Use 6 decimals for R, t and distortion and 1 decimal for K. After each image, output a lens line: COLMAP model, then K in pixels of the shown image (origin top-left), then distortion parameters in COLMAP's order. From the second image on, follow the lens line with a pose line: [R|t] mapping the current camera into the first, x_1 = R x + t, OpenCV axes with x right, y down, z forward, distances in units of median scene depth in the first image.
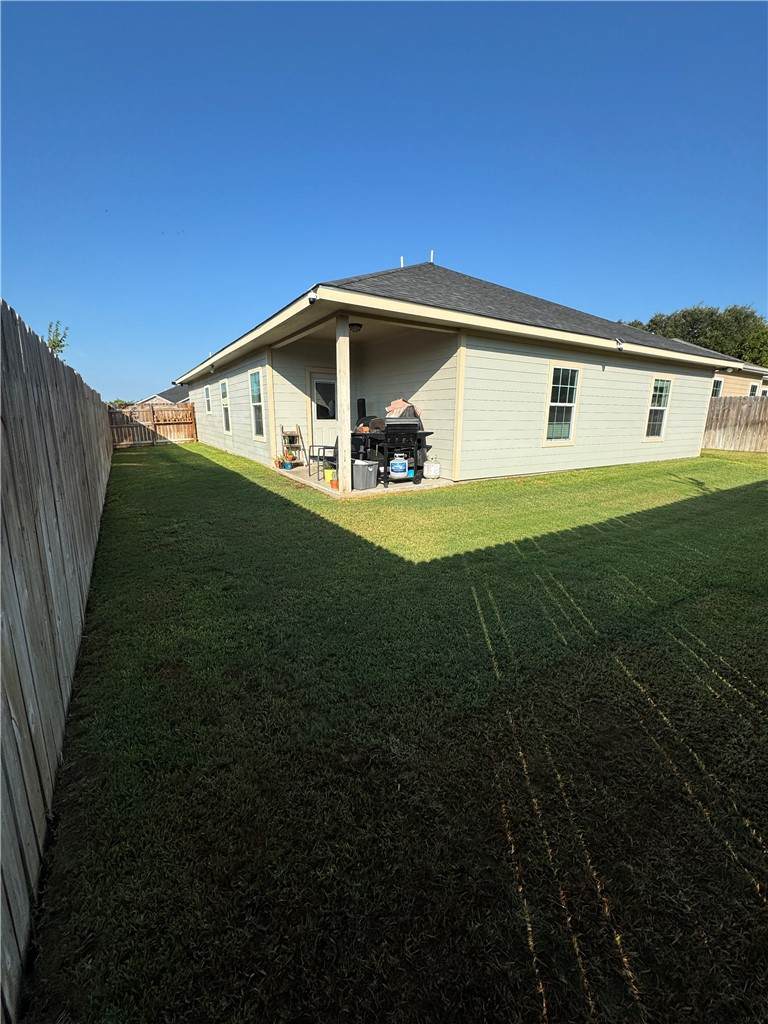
lens RADIAL K [[414.2, 0, 384.0], [0, 414.2, 512.0], [0, 0, 1]] dist [0.000712, 0.000013]
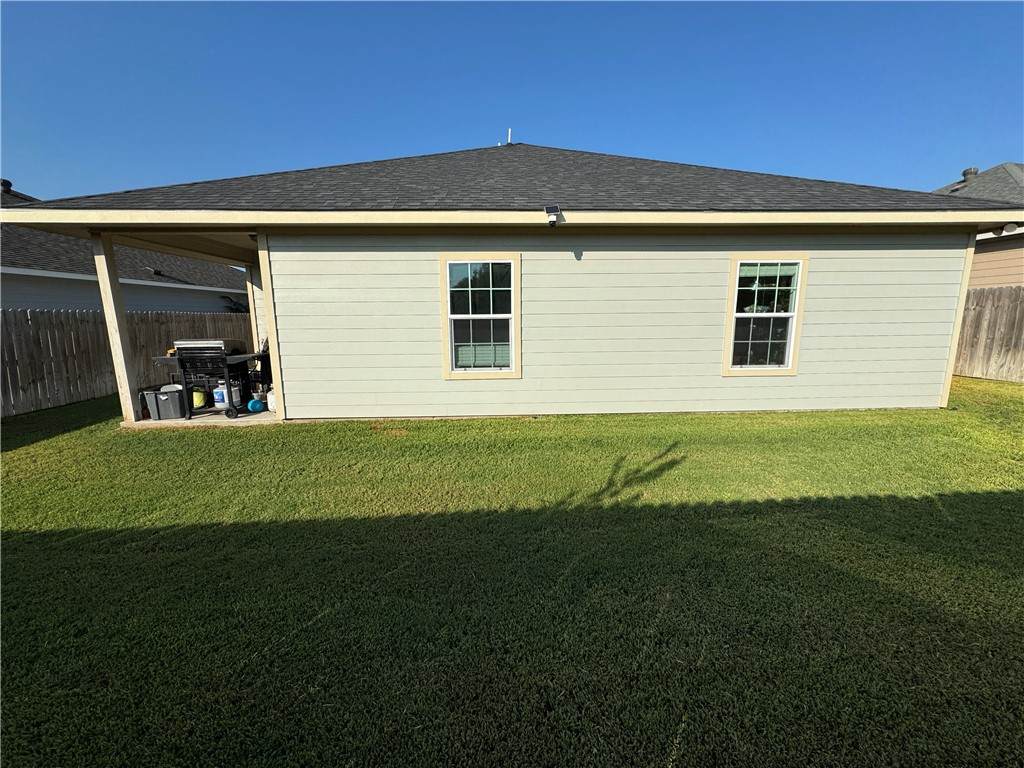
lens RADIAL K [[386.5, 0, 512.0], [0, 386.5, 384.0], [0, 0, 1]] dist [0.000801, 0.000069]
pose [[0.867861, 0.041139, -0.495100, 0.739630], [-0.093528, 0.992276, -0.081496, -0.103431], [0.487923, 0.117033, 0.865005, 0.482504]]
